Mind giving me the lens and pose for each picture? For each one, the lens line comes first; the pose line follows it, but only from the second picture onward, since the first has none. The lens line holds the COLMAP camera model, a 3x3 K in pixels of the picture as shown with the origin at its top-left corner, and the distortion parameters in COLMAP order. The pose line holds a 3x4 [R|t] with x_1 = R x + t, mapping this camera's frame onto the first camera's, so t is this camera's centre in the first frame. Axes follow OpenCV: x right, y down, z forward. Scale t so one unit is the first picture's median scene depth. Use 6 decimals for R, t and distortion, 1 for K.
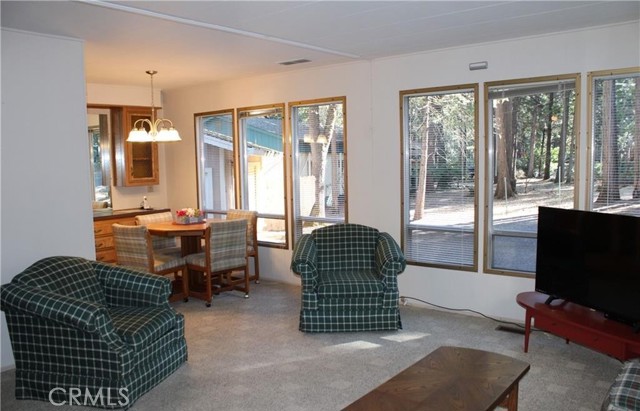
lens RADIAL K [[536.6, 0, 320.4], [0, 536.6, 205.5], [0, 0, 1]] dist [-0.116846, 0.065787]
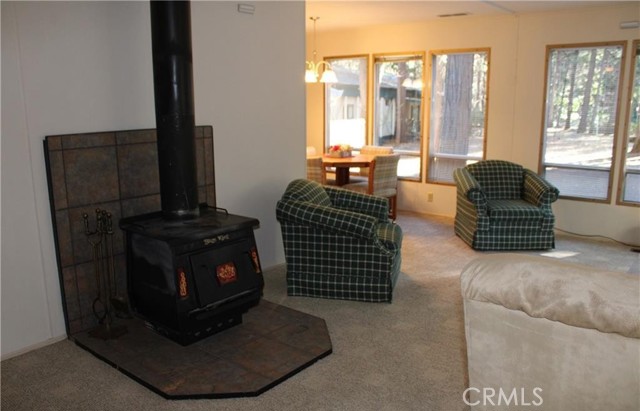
lens RADIAL K [[536.6, 0, 302.6], [0, 536.6, 204.7], [0, 0, 1]] dist [-0.116846, 0.065787]
pose [[0.999731, 0.023166, -0.000725, -0.411644], [-0.022973, 0.994573, 0.101476, 0.026914], [0.003071, -0.101432, 0.994838, -0.164950]]
